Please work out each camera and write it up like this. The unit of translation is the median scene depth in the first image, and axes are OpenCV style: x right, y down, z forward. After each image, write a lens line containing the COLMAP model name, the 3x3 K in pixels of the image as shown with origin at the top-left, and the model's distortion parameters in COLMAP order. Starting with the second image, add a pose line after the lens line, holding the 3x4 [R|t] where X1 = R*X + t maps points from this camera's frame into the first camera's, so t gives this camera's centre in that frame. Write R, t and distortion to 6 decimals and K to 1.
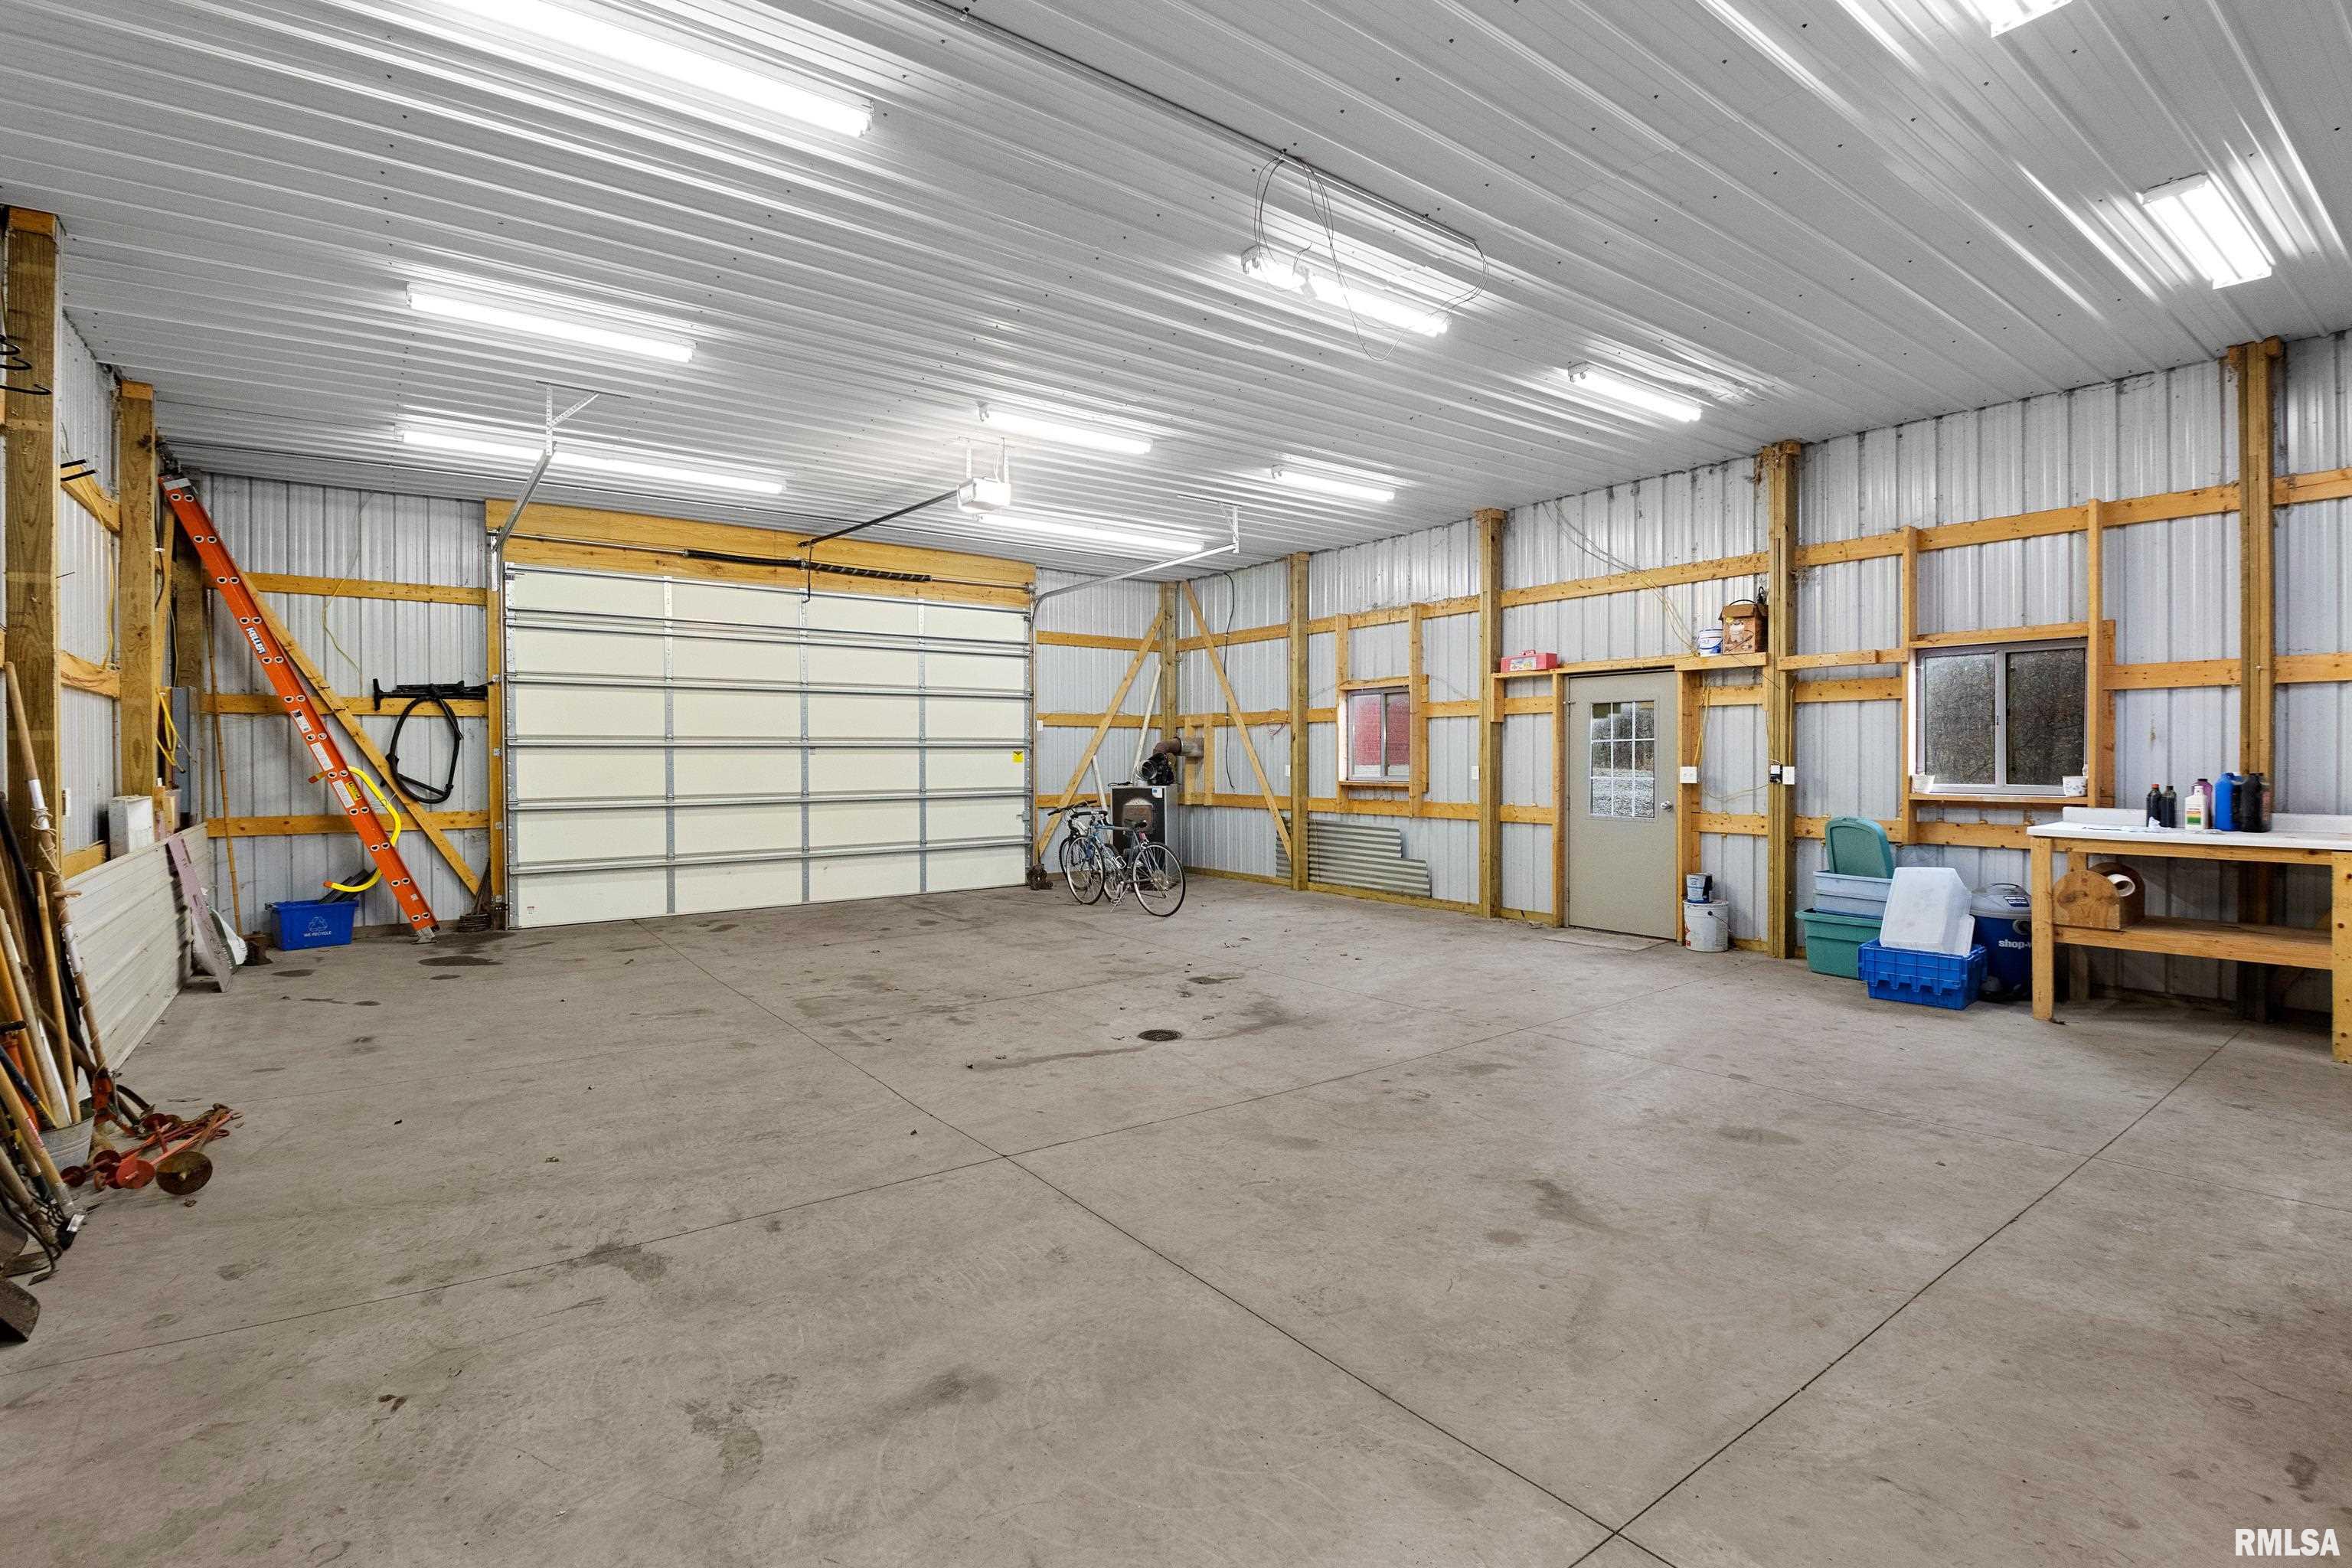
lens RADIAL K [[1084.2, 0, 1187.3], [0, 1084.2, 765.3], [0, 0, 1]] dist [0.001040, -0.000574]
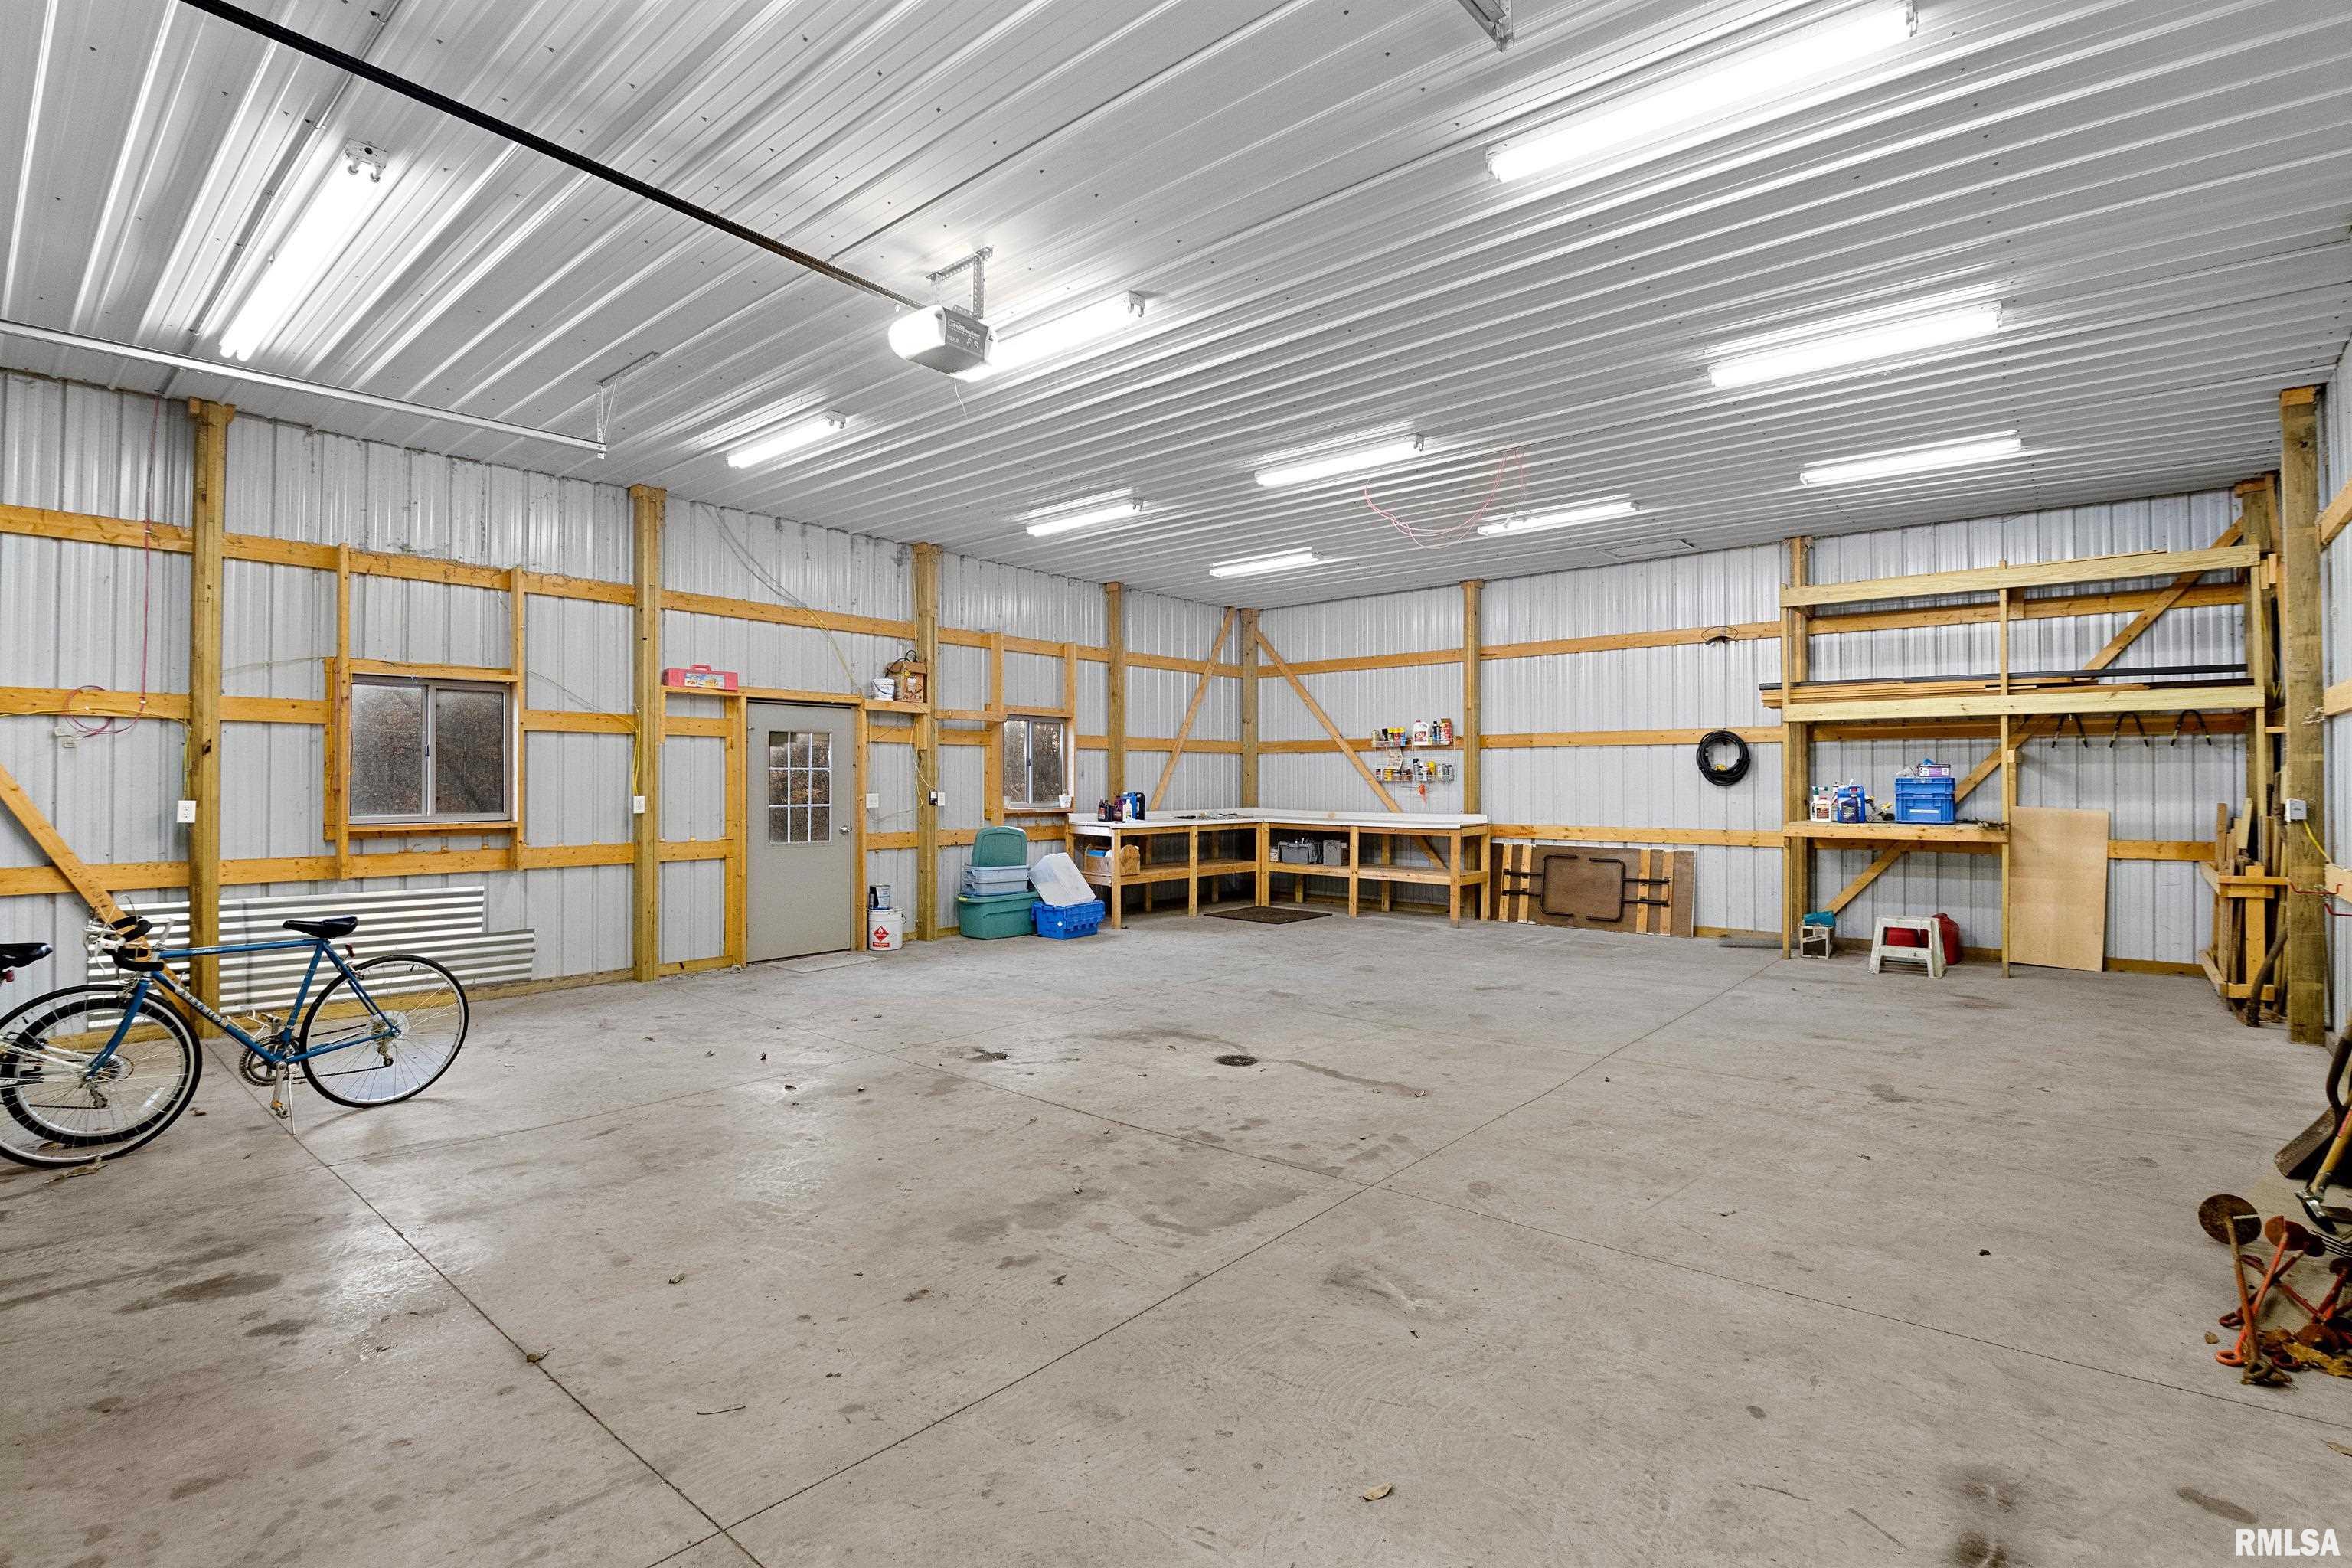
lens RADIAL K [[1084.2, 0, 1184.6], [0, 1084.2, 774.7], [0, 0, 1]] dist [0.001040, -0.000574]
pose [[-0.214104, 0.011069, 0.976748, -0.684489], [0.008834, 0.999917, -0.009395, -0.005016], [-0.976771, 0.006617, -0.214184, 0.863085]]
